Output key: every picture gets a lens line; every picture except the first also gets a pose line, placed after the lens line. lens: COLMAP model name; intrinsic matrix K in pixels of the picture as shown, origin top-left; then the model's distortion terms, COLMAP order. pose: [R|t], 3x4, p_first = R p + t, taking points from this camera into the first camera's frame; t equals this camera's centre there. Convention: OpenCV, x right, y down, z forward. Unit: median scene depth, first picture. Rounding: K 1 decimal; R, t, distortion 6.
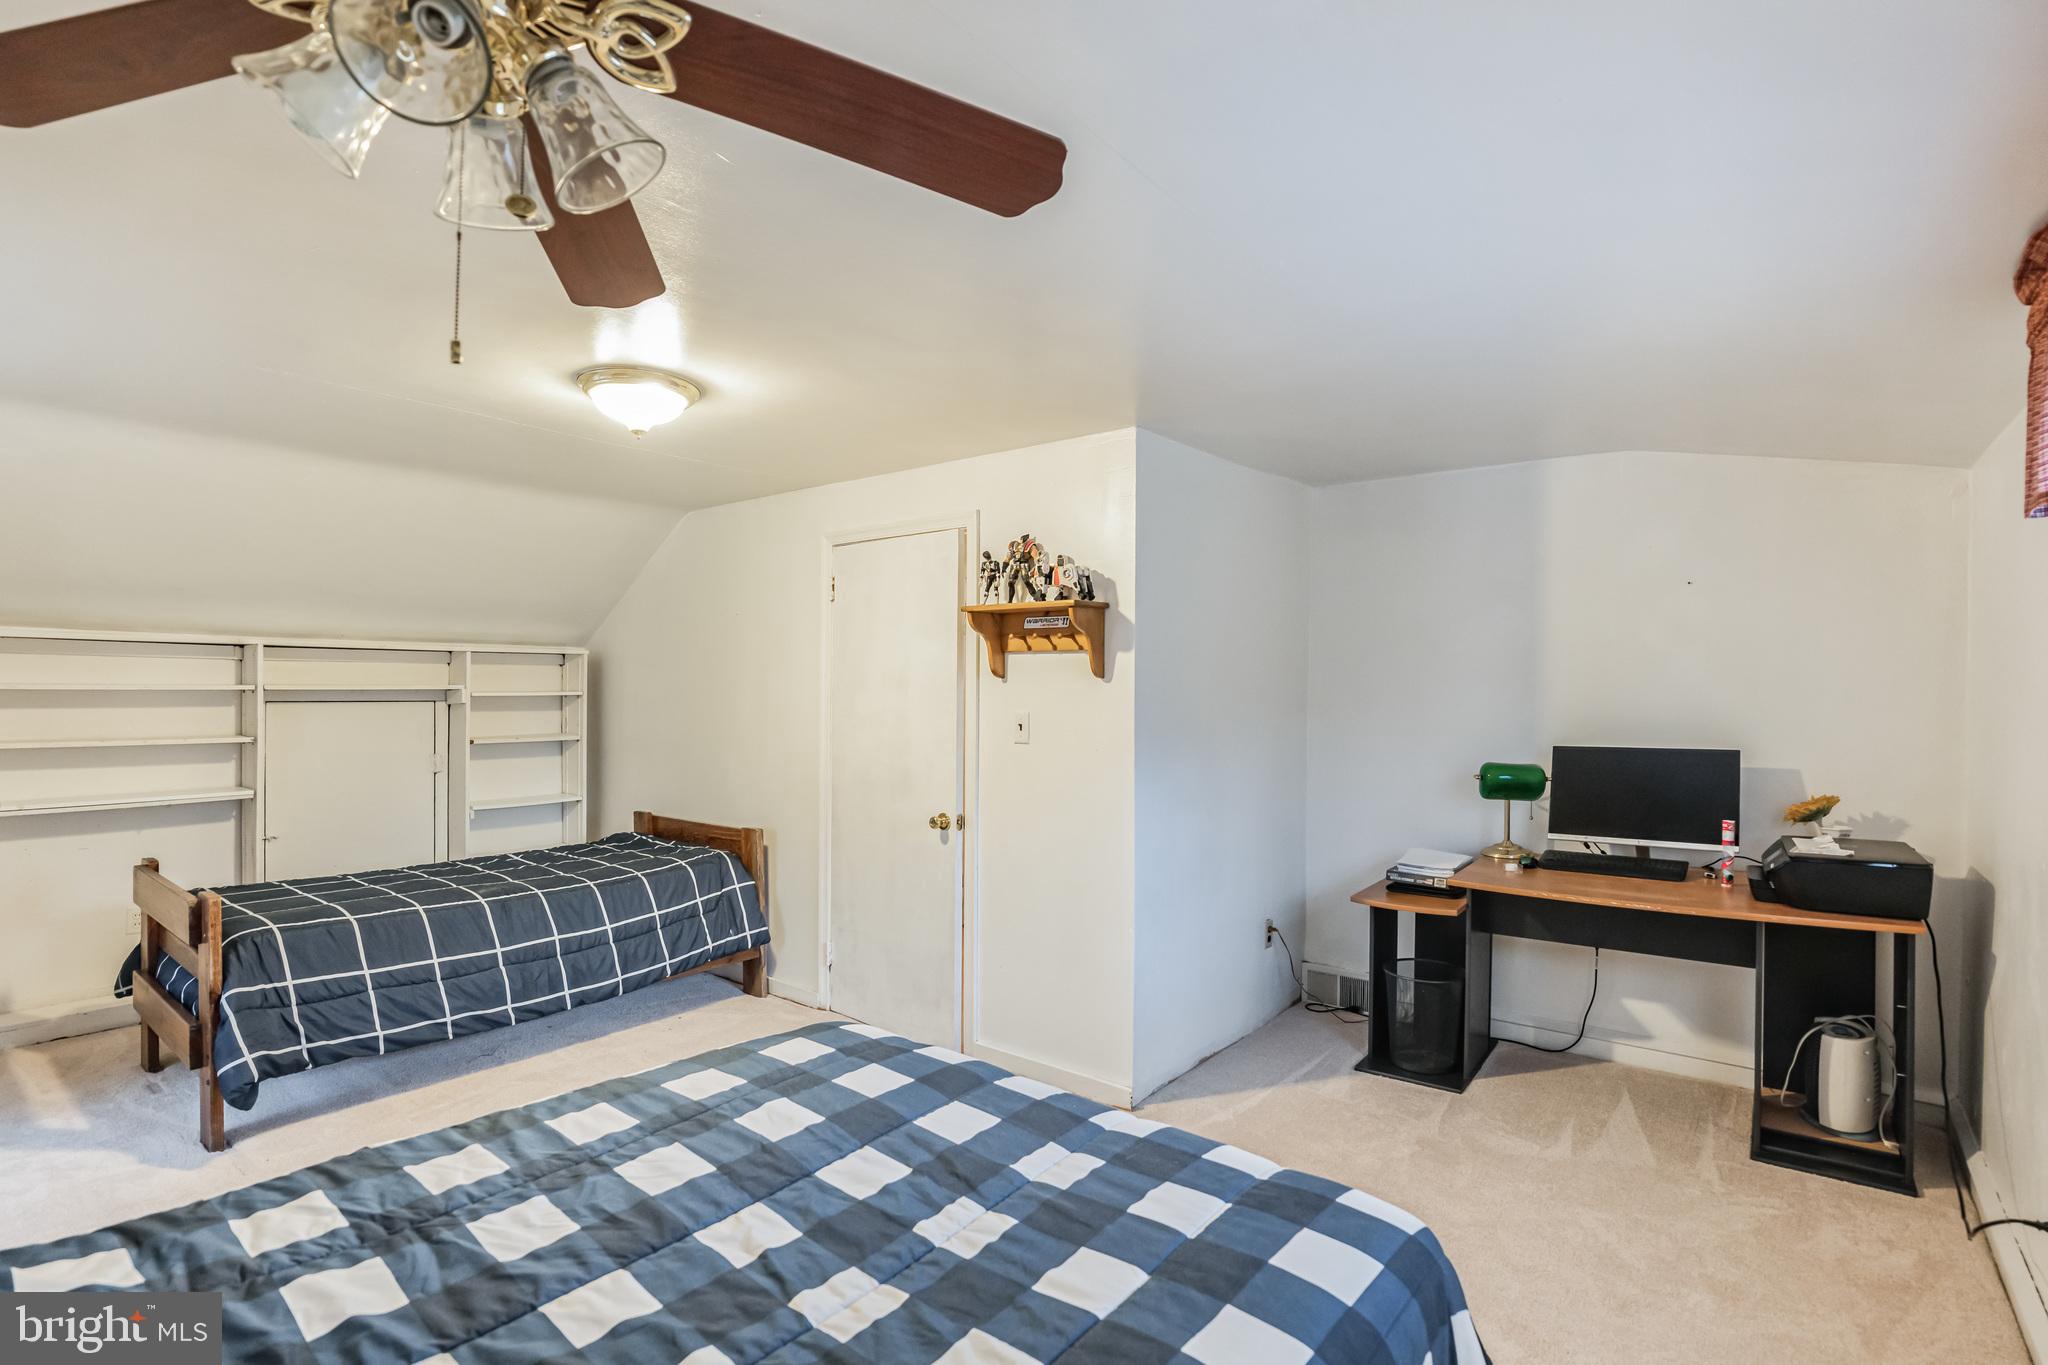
lens RADIAL K [[990.8, 0, 1024.0], [0, 990.8, 682.5], [0, 0, 1]] dist [-0.000798, -0.000033]
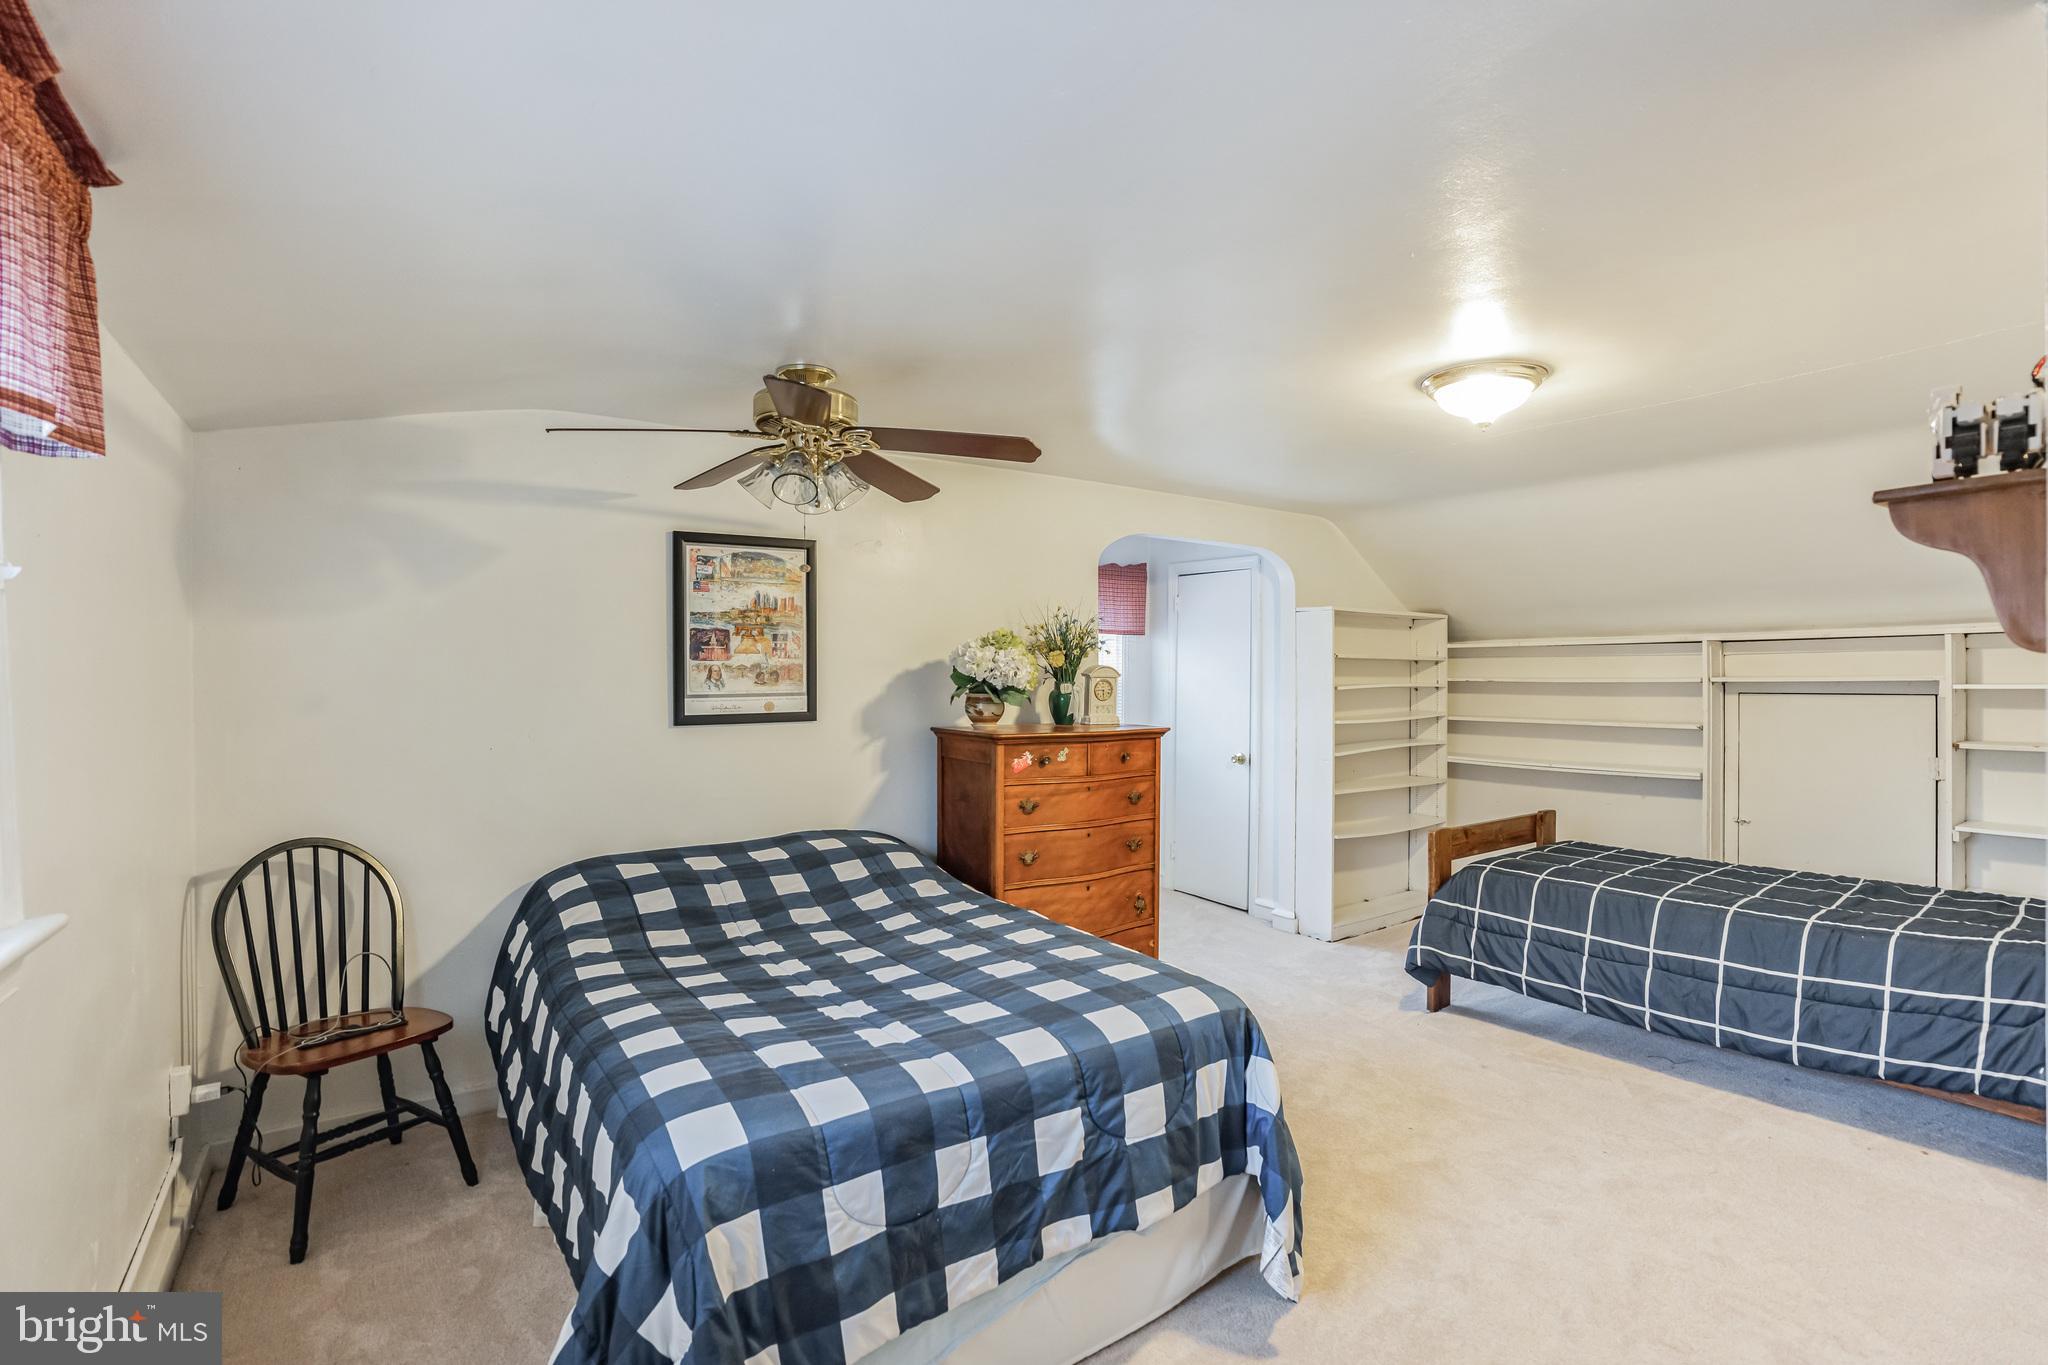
lens RADIAL K [[968.8, 0, 1024.0], [0, 968.8, 682.5], [0, 0, 1]] dist [-0.000944, -0.000337]
pose [[-0.253938, -0.000092, -0.967221, 0.498067], [0.009889, 0.999947, -0.002692, 0.003593], [0.967170, -0.010249, -0.253923, 0.596290]]
